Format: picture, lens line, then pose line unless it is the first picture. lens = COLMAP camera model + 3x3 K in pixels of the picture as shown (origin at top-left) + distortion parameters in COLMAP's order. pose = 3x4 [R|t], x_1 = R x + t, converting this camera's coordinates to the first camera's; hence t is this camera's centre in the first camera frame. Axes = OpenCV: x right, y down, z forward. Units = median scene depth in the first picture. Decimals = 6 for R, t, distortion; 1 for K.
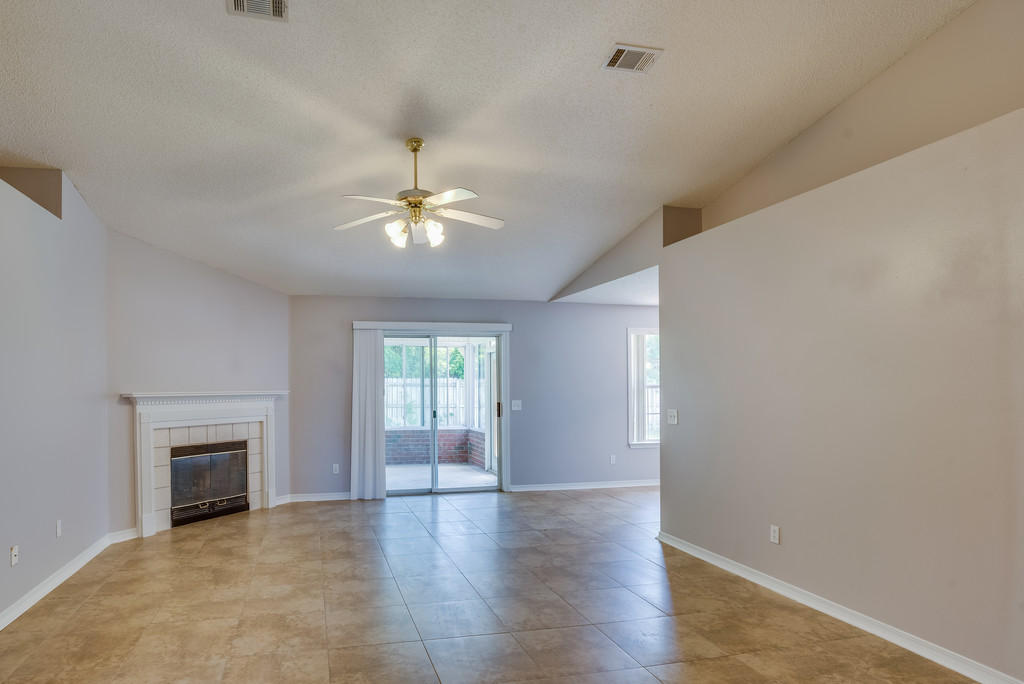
lens RADIAL K [[521.9, 0, 501.8], [0, 521.9, 380.9], [0, 0, 1]] dist [-0.037563, 0.006333]
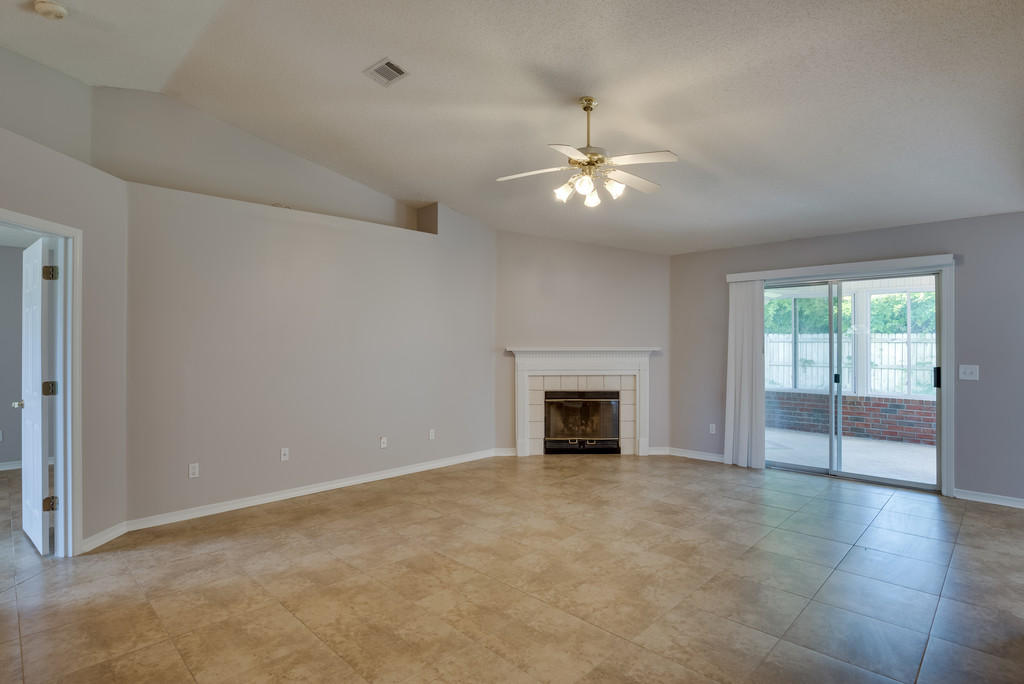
lens RADIAL K [[521.9, 0, 509.8], [0, 521.9, 340.1], [0, 0, 1]] dist [-0.037563, 0.006333]
pose [[0.549413, -0.002701, -0.835547, 0.318619], [0.006399, 0.999979, 0.000975, 0.000871], [0.835527, -0.005882, 0.549419, 0.174999]]
